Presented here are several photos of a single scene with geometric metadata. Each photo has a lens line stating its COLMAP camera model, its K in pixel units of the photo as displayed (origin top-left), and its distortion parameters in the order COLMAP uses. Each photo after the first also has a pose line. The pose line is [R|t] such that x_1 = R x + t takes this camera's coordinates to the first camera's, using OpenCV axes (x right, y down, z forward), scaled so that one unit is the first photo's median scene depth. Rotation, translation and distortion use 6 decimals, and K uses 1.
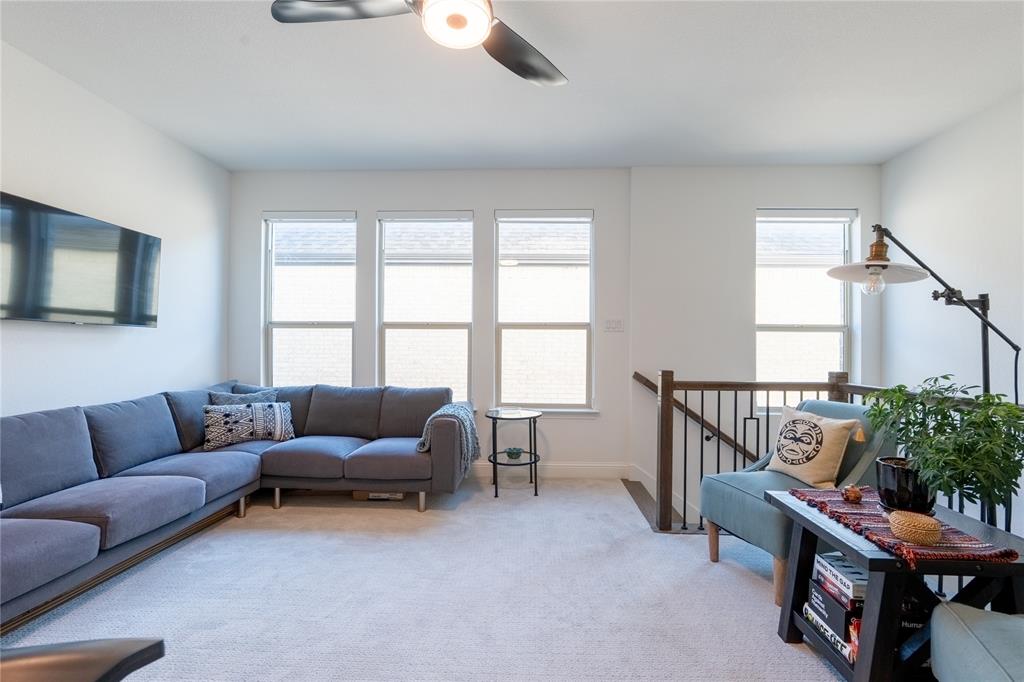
lens RADIAL K [[496.5, 0, 512.7], [0, 496.5, 343.4], [0, 0, 1]] dist [-0.000160, -0.000108]
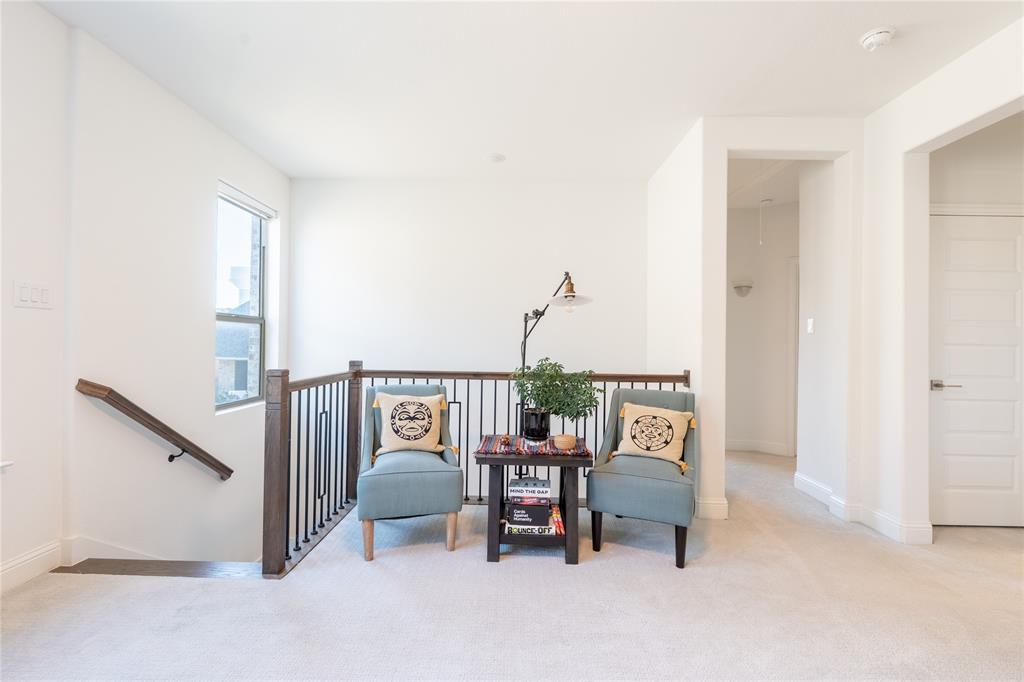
lens RADIAL K [[447.6, 0, 512.1], [0, 447.6, 340.6], [0, 0, 1]] dist [0.018935, 0.000228]
pose [[-0.050105, 0.005170, 0.998731, -0.534715], [-0.017130, 0.999835, -0.006035, 0.006695], [-0.998597, -0.017410, -0.050008, 0.823274]]
